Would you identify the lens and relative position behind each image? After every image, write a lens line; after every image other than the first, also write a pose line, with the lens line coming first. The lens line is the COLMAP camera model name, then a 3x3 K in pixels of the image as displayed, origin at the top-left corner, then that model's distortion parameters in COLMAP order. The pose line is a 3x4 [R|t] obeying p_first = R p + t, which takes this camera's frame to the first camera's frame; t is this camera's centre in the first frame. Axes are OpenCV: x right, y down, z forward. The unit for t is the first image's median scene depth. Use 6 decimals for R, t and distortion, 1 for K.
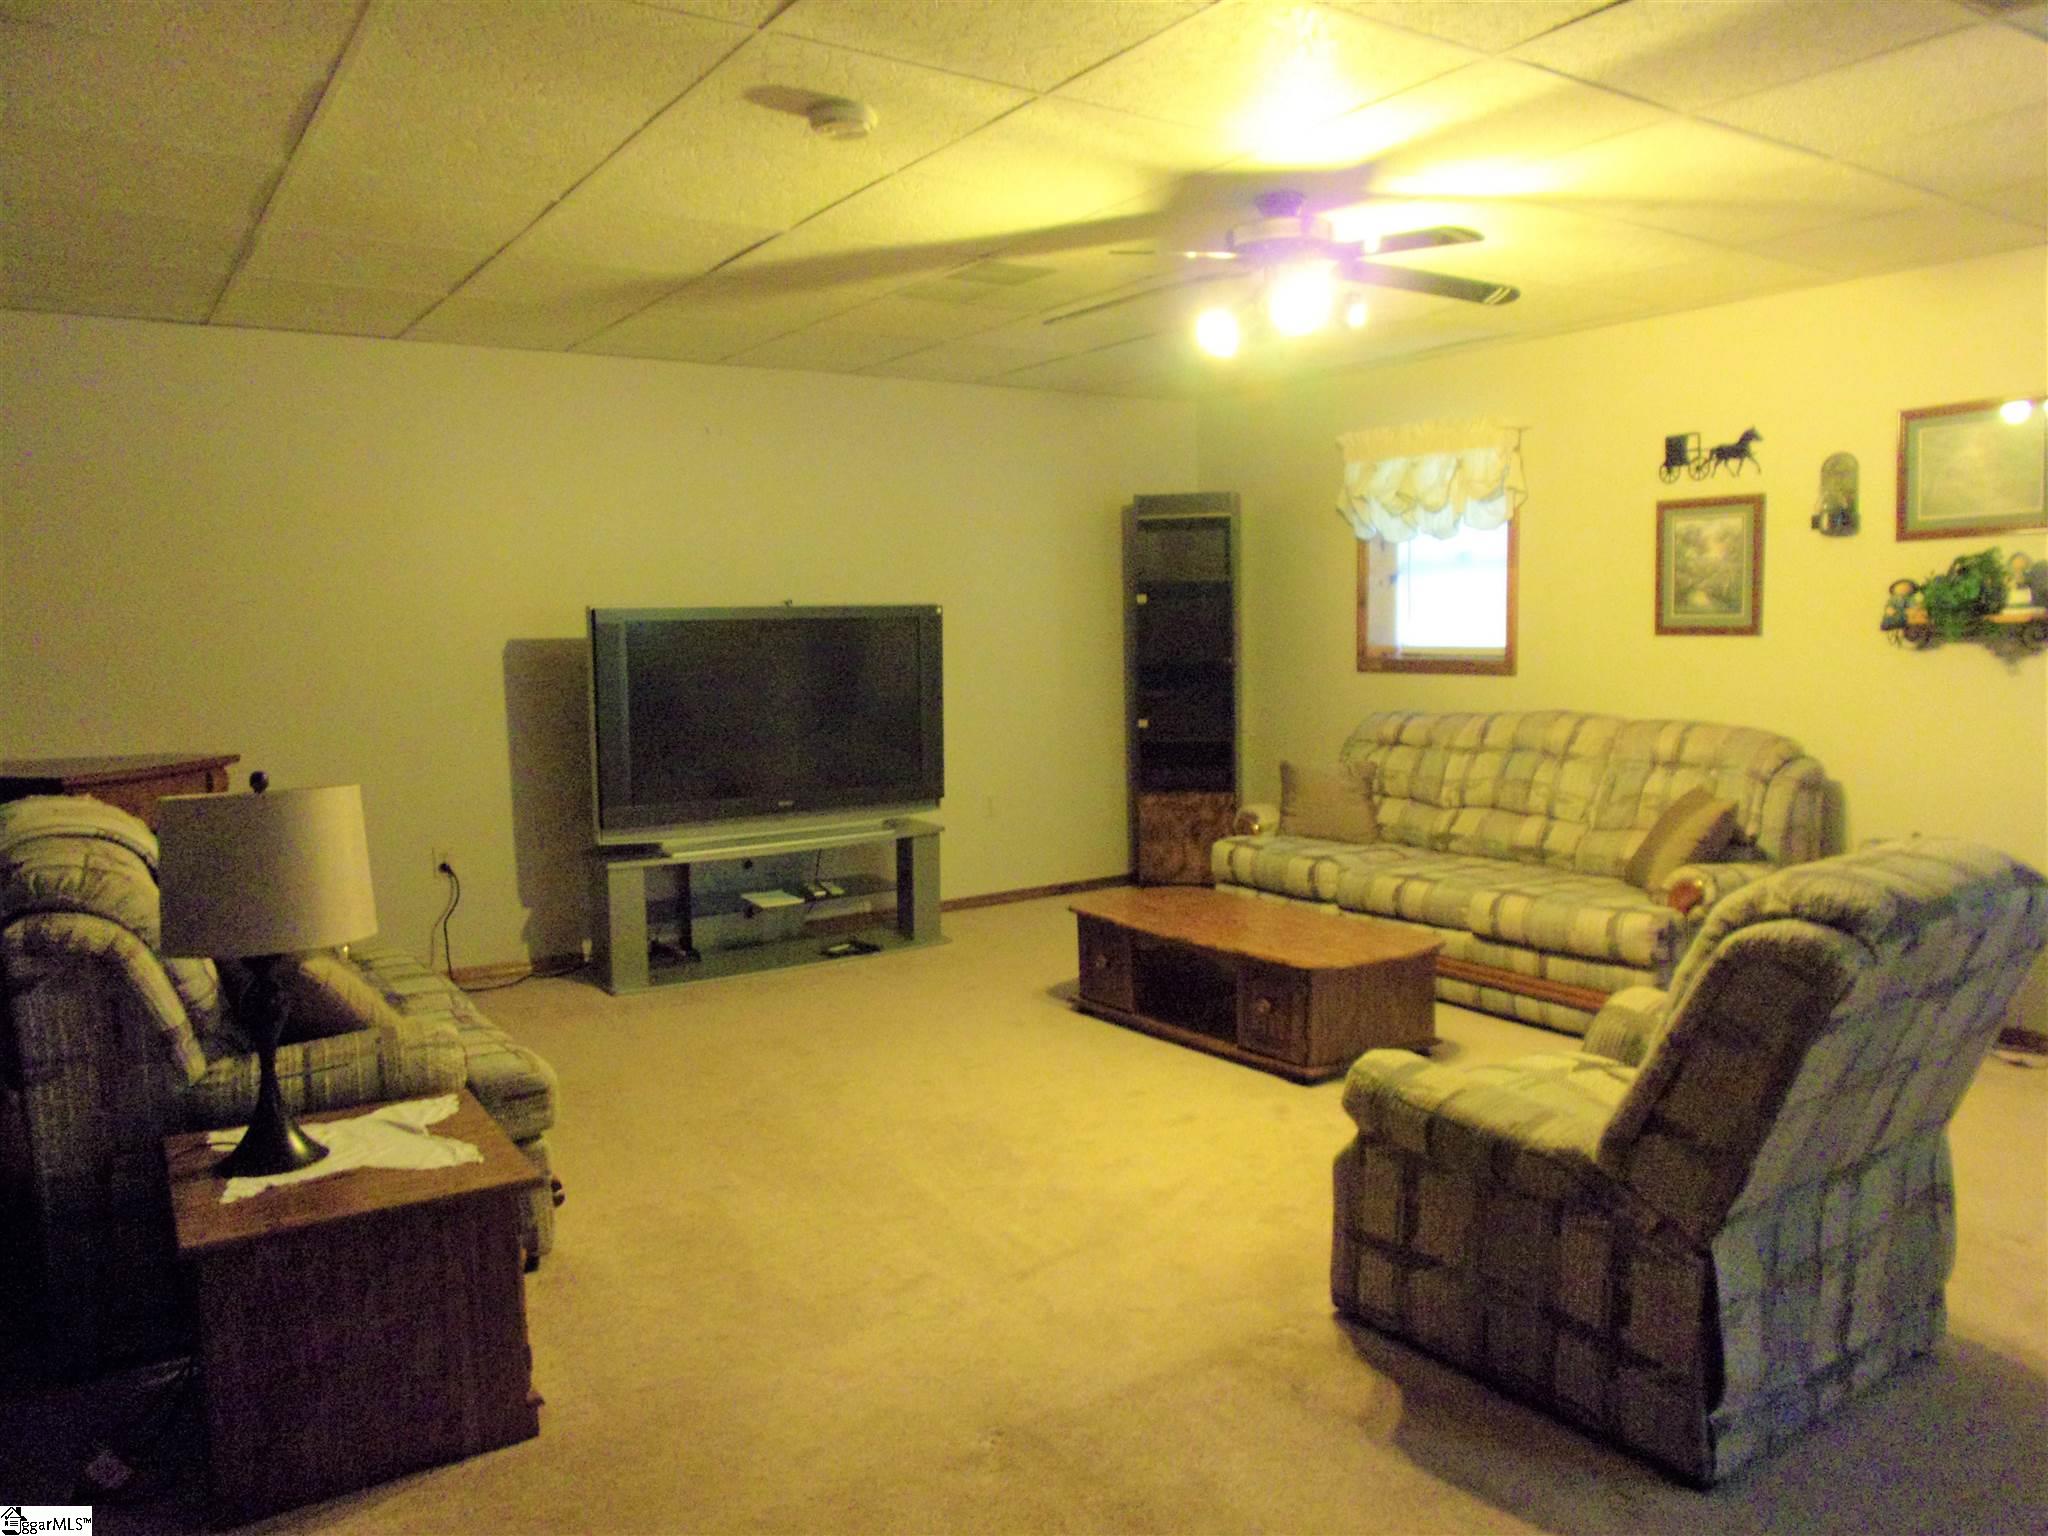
lens RADIAL K [[1480.3, 0, 1011.3], [0, 1480.3, 755.5], [0, 0, 1]] dist [-0.029948, -0.021845]
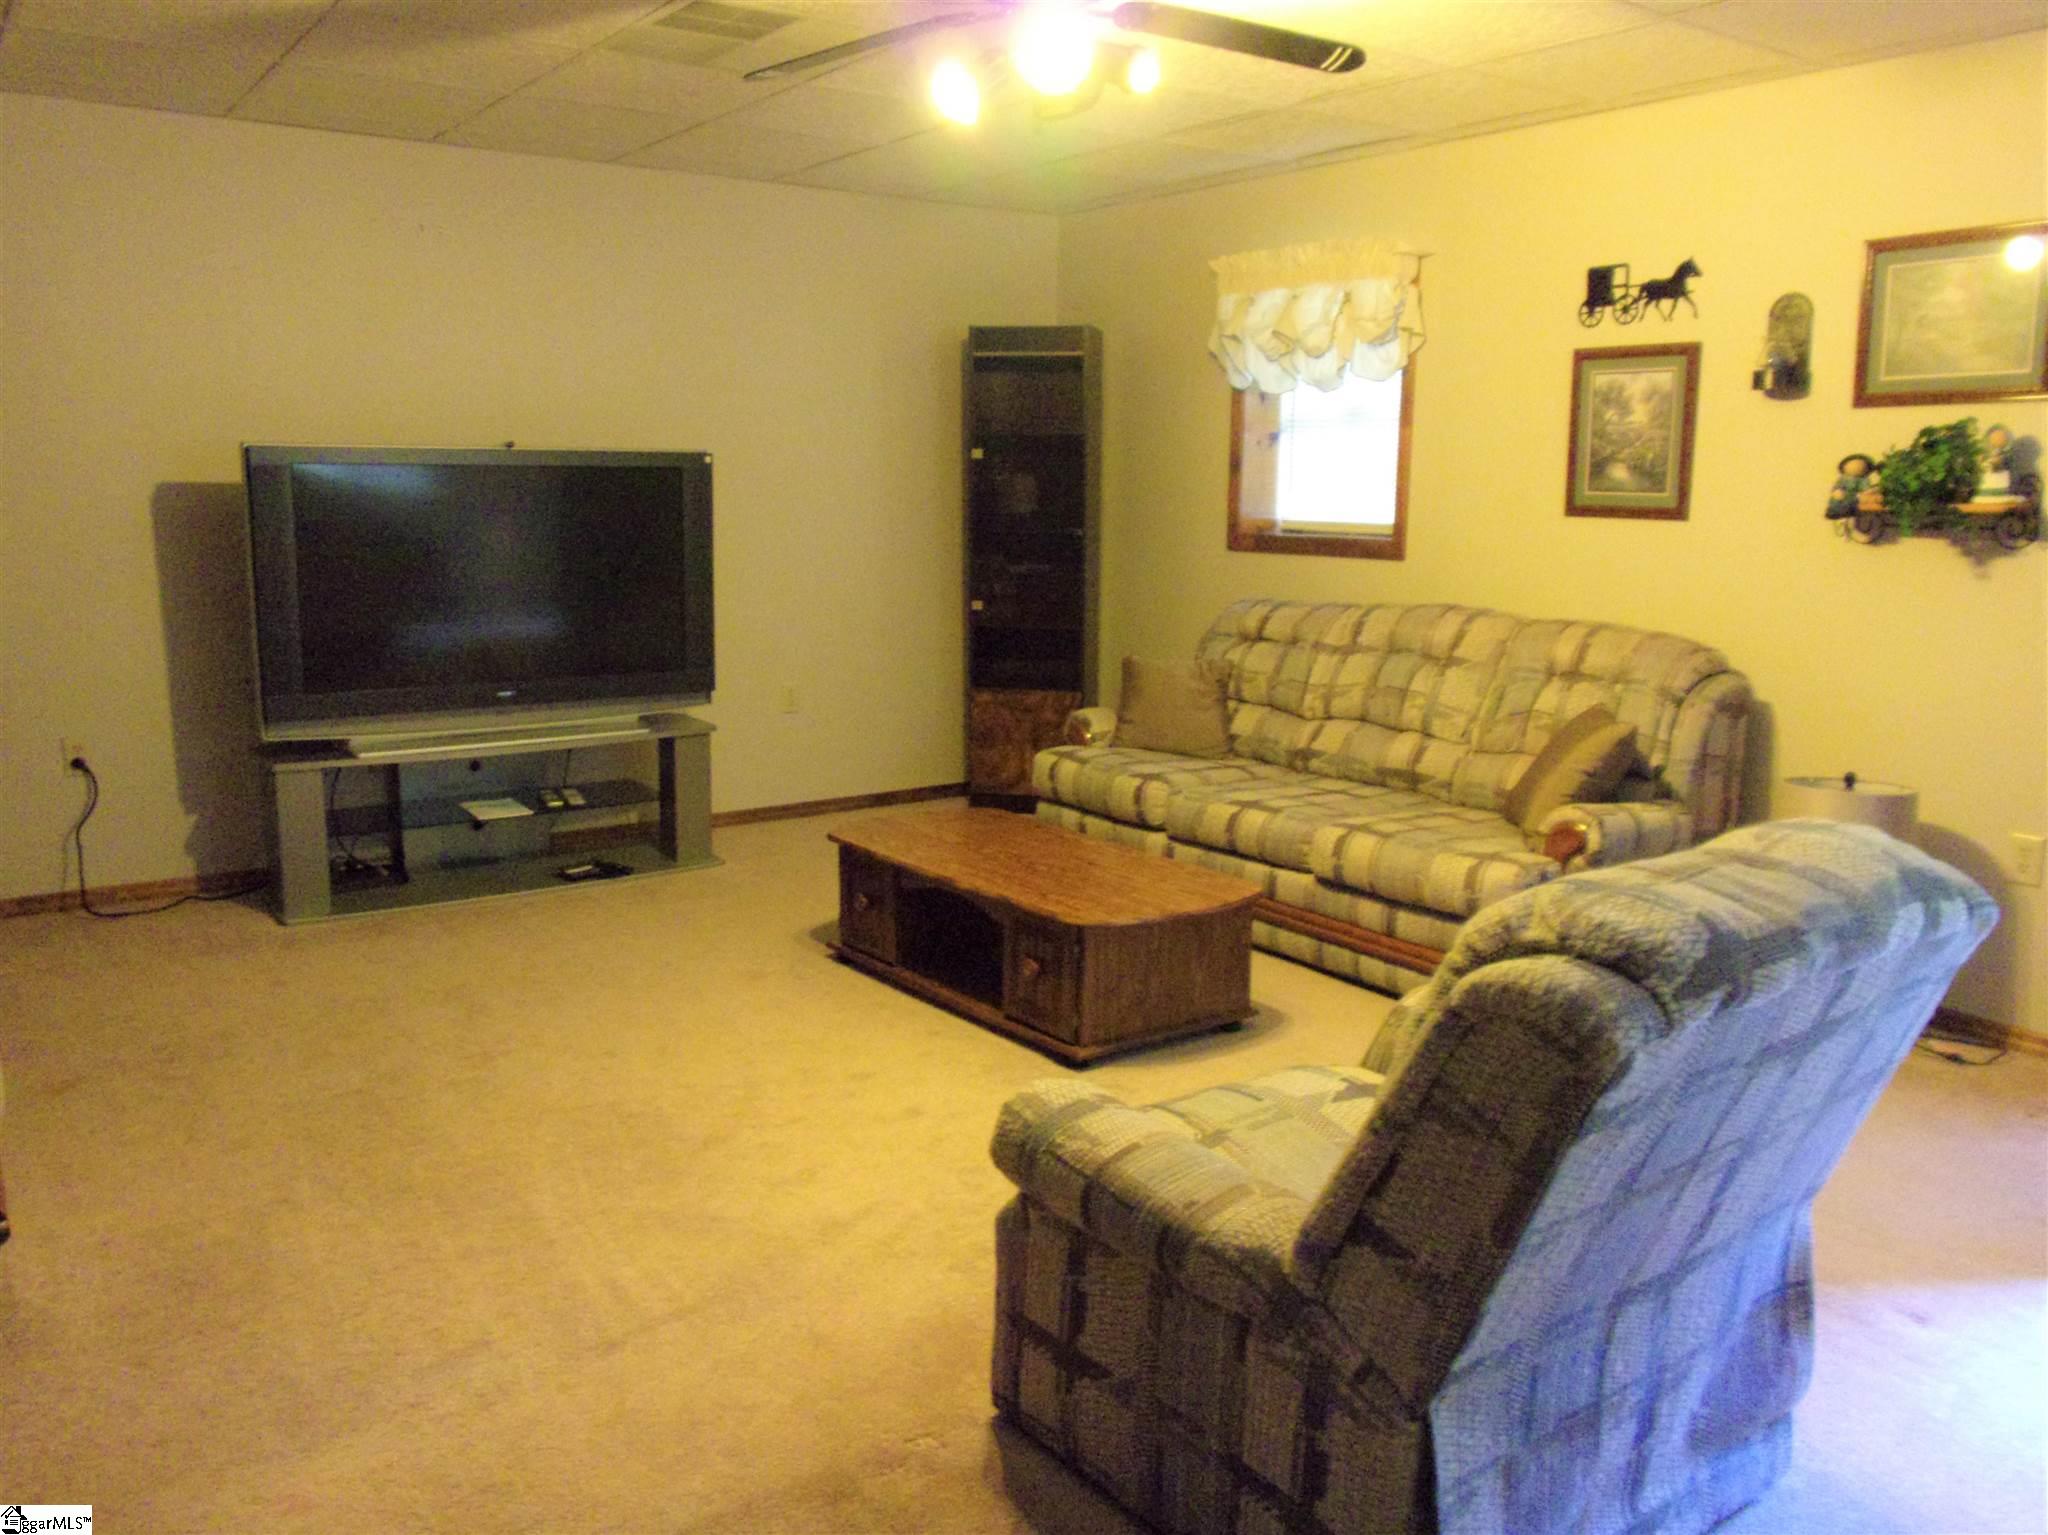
lens RADIAL K [[1599.0, 0, 1017.9], [0, 1599.0, 770.5], [0, 0, 1]] dist [-0.029983, -0.026720]
pose [[0.998949, 0.021980, 0.040212, 0.108922], [-0.025457, 0.995786, 0.088107, -0.011805], [-0.038106, -0.089038, 0.995299, 0.125987]]
